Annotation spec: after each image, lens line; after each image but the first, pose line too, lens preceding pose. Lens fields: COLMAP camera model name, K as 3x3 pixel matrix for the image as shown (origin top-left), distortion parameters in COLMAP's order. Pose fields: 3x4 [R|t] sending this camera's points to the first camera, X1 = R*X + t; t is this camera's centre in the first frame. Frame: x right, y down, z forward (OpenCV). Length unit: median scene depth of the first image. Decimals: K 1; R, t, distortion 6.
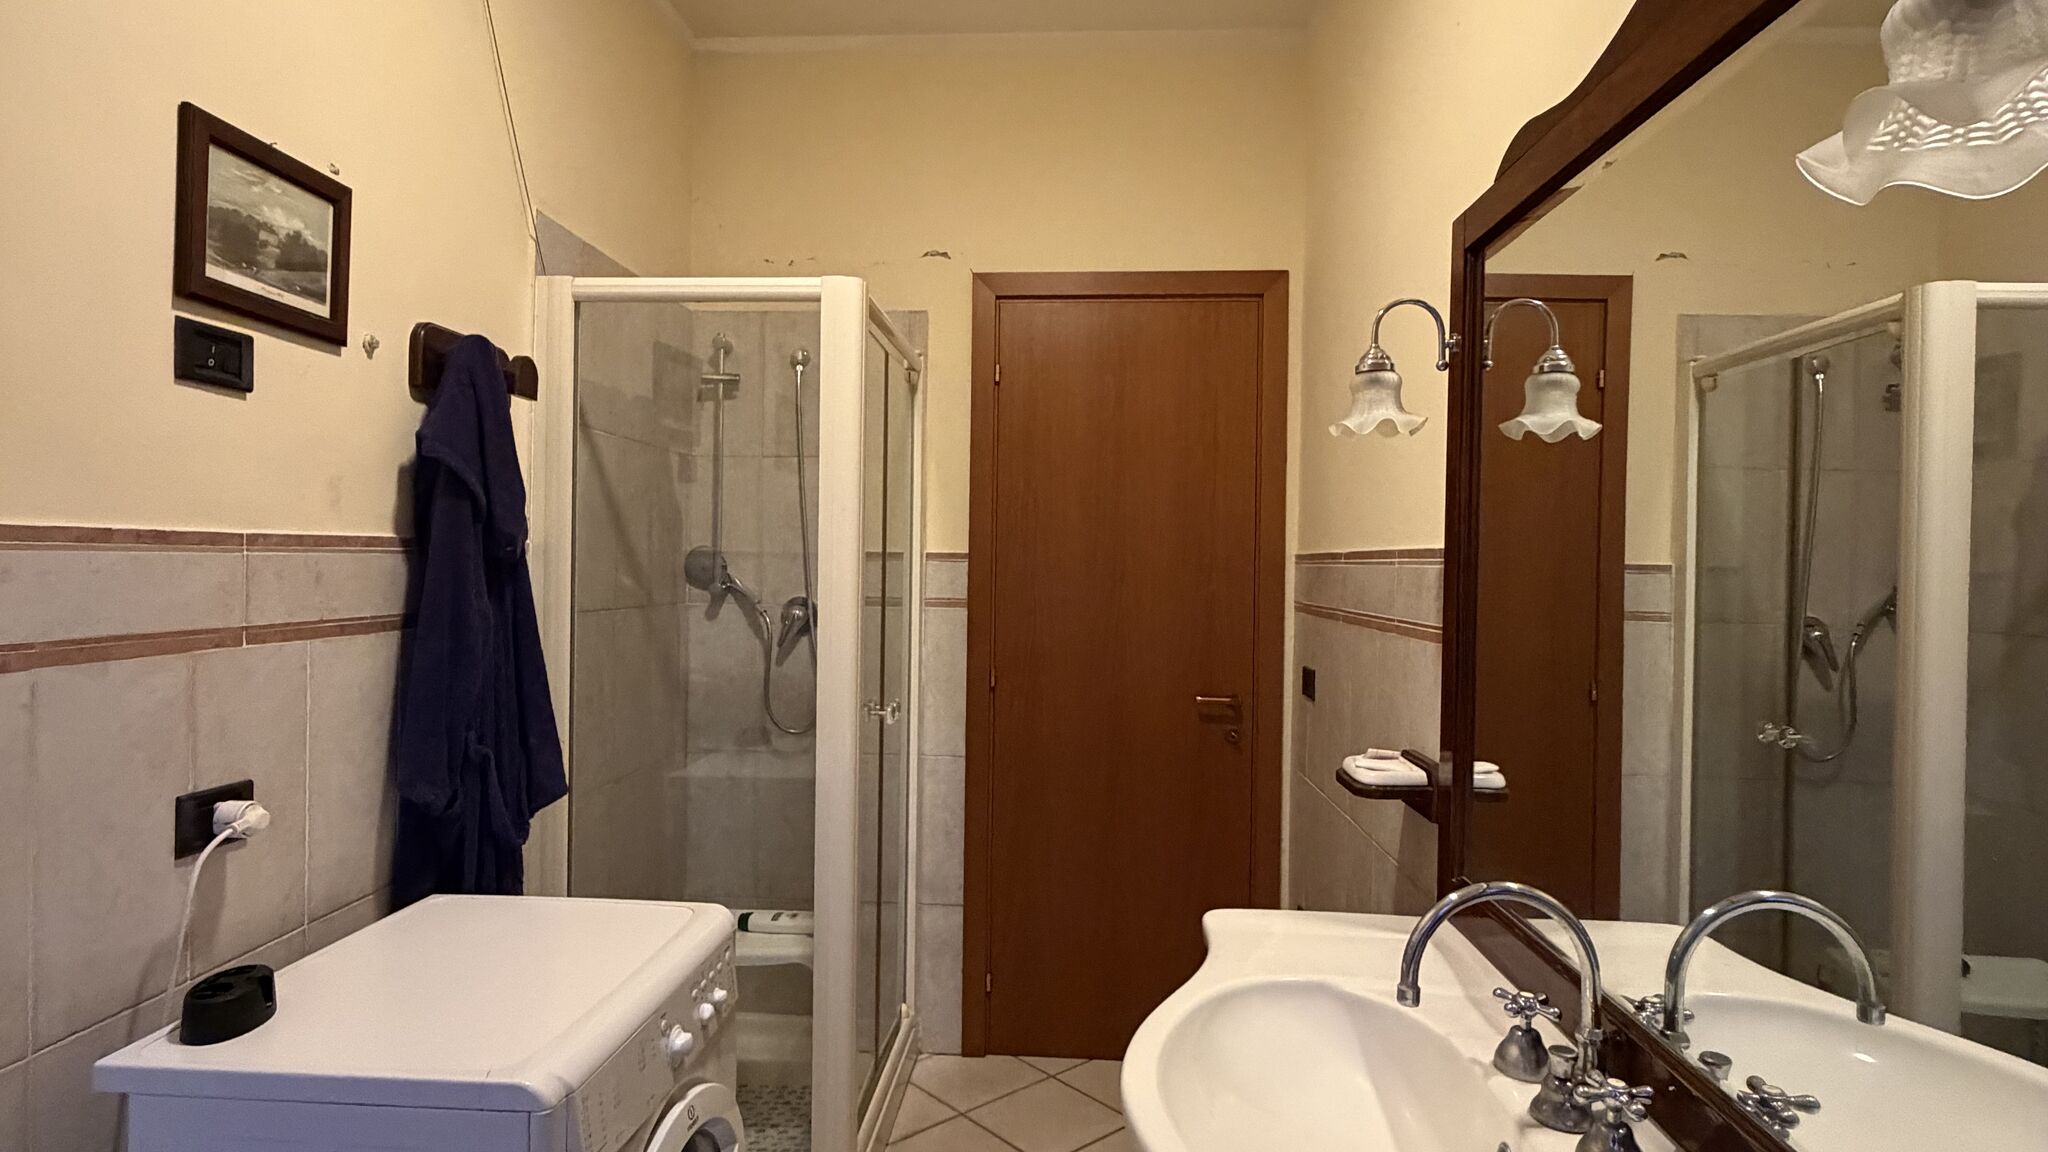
lens RADIAL K [[1082.6, 0, 1027.0], [0, 1082.6, 569.5], [0, 0, 1]] dist [-0.000962, -0.000210]
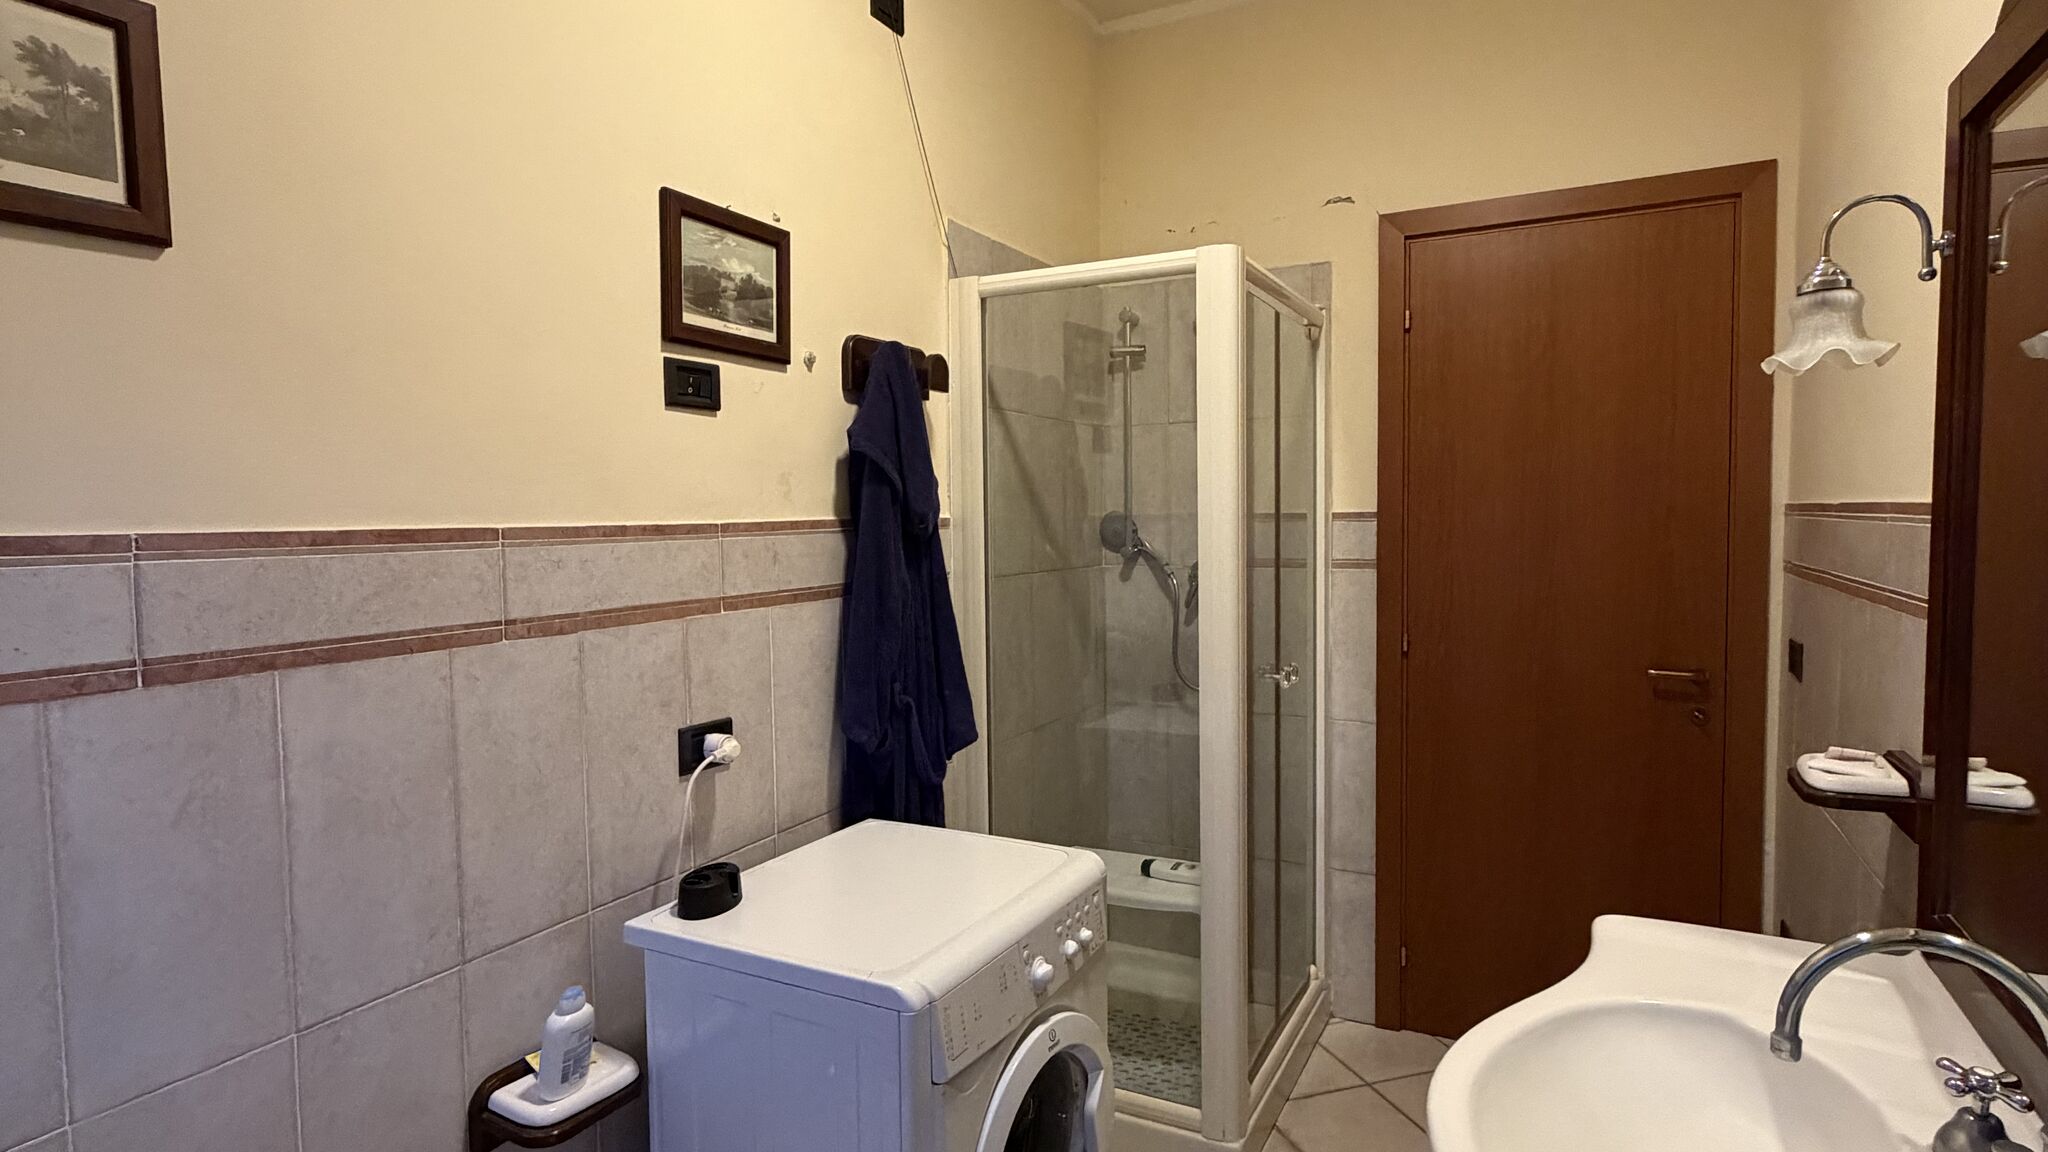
lens RADIAL K [[1082.6, 0, 1027.0], [0, 1082.6, 569.5], [0, 0, 1]] dist [-0.000962, -0.000210]
pose [[0.910339, -0.004082, -0.413843, 0.103543], [0.023351, 0.998865, 0.041514, -0.019552], [0.413204, -0.047455, 0.909401, -0.001411]]
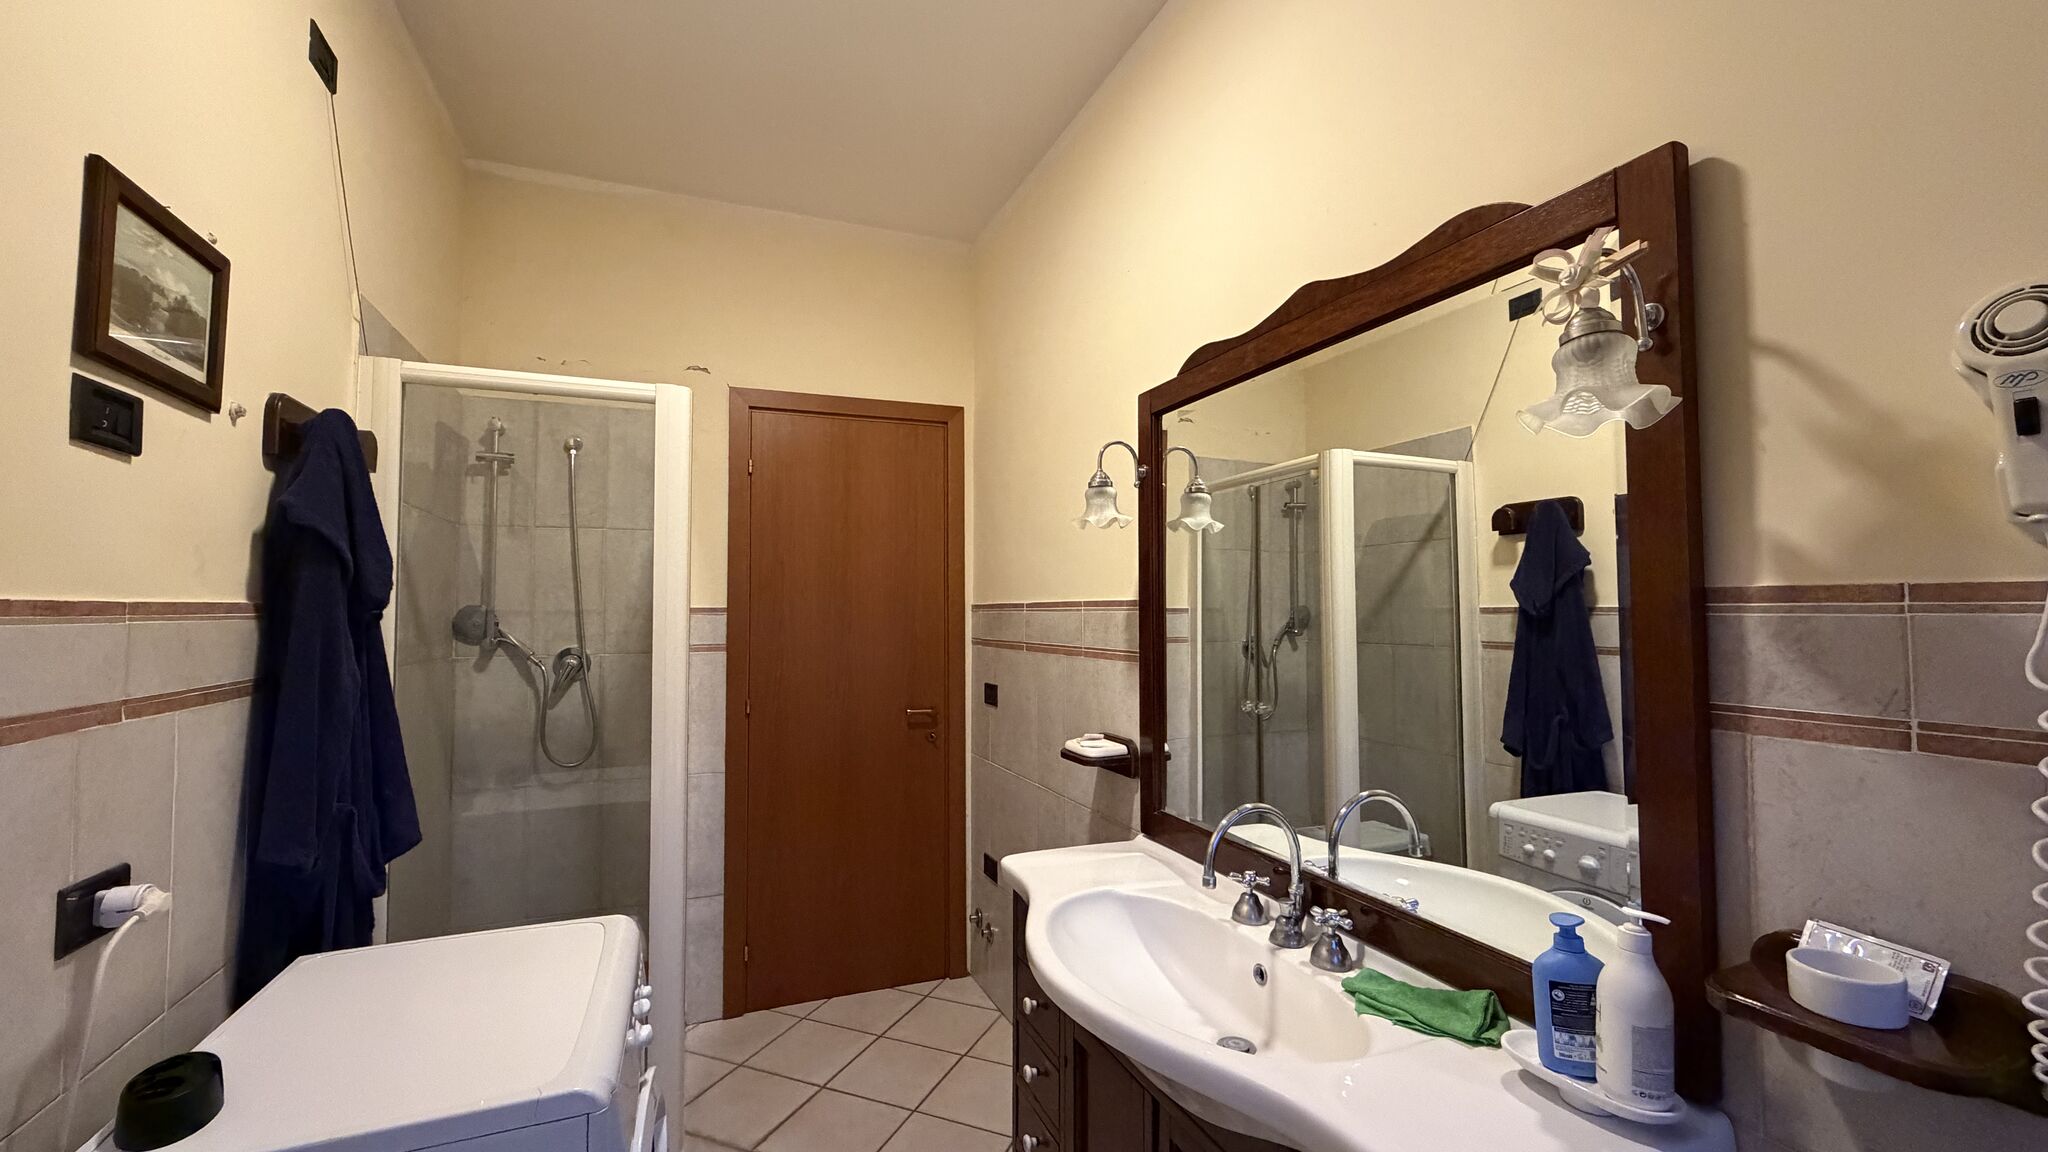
lens RADIAL K [[809.3, 0, 1018.1], [0, 809.3, 575.8], [0, 0, 1]] dist [0.003937, -0.003439]
pose [[0.903000, -0.000340, 0.429640, -0.263656], [0.020890, 0.998852, -0.043117, -0.007798], [-0.429132, 0.047910, 0.901970, 0.014141]]
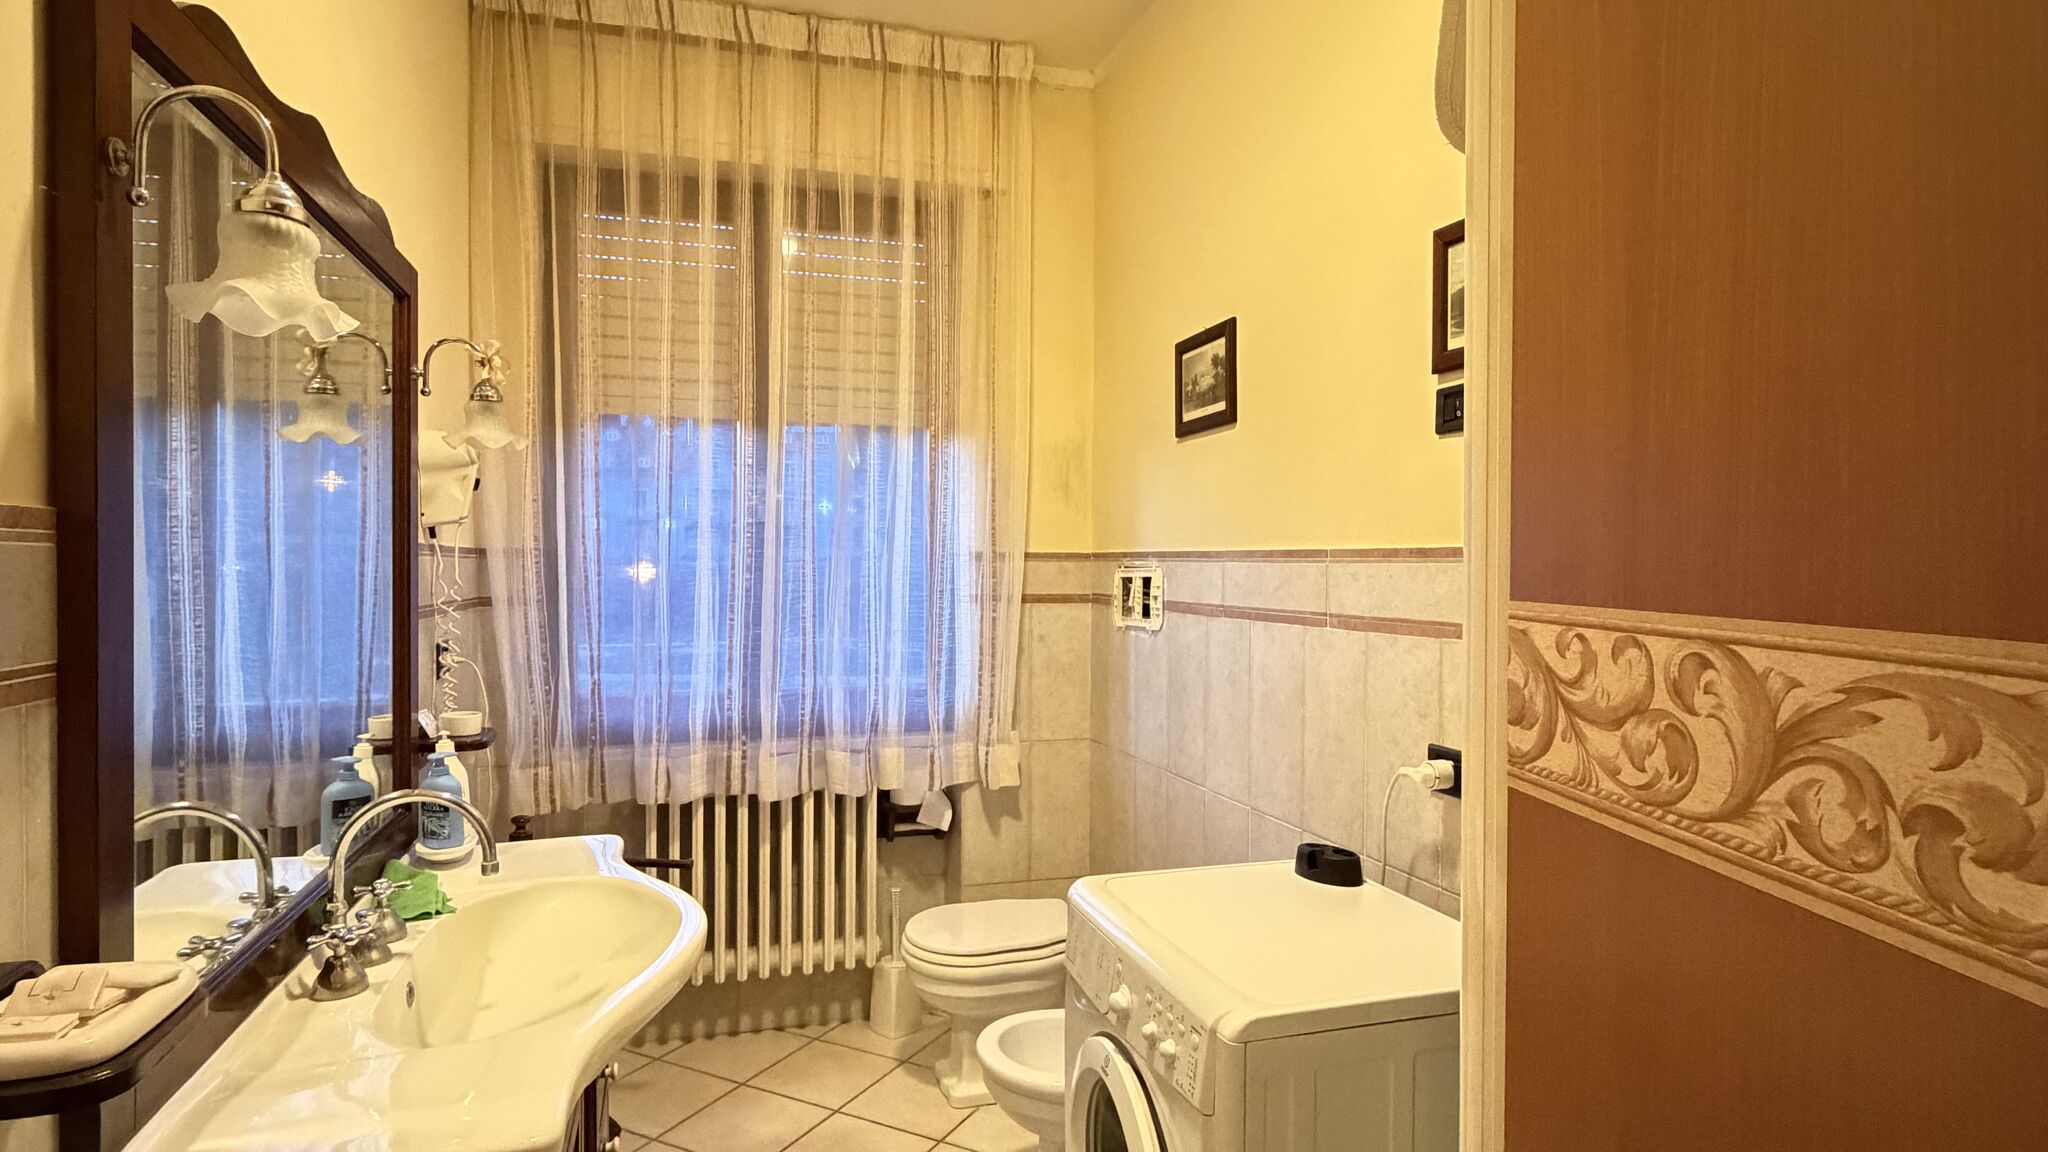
lens RADIAL K [[1082.6, 0, 1027.0], [0, 1082.6, 569.5], [0, 0, 1]] dist [-0.000962, -0.000210]
pose [[-0.934513, -0.016428, -0.355550, 0.134523], [-0.020060, 0.999777, 0.006530, -0.005091], [0.355363, 0.013235, -0.934635, 1.596408]]
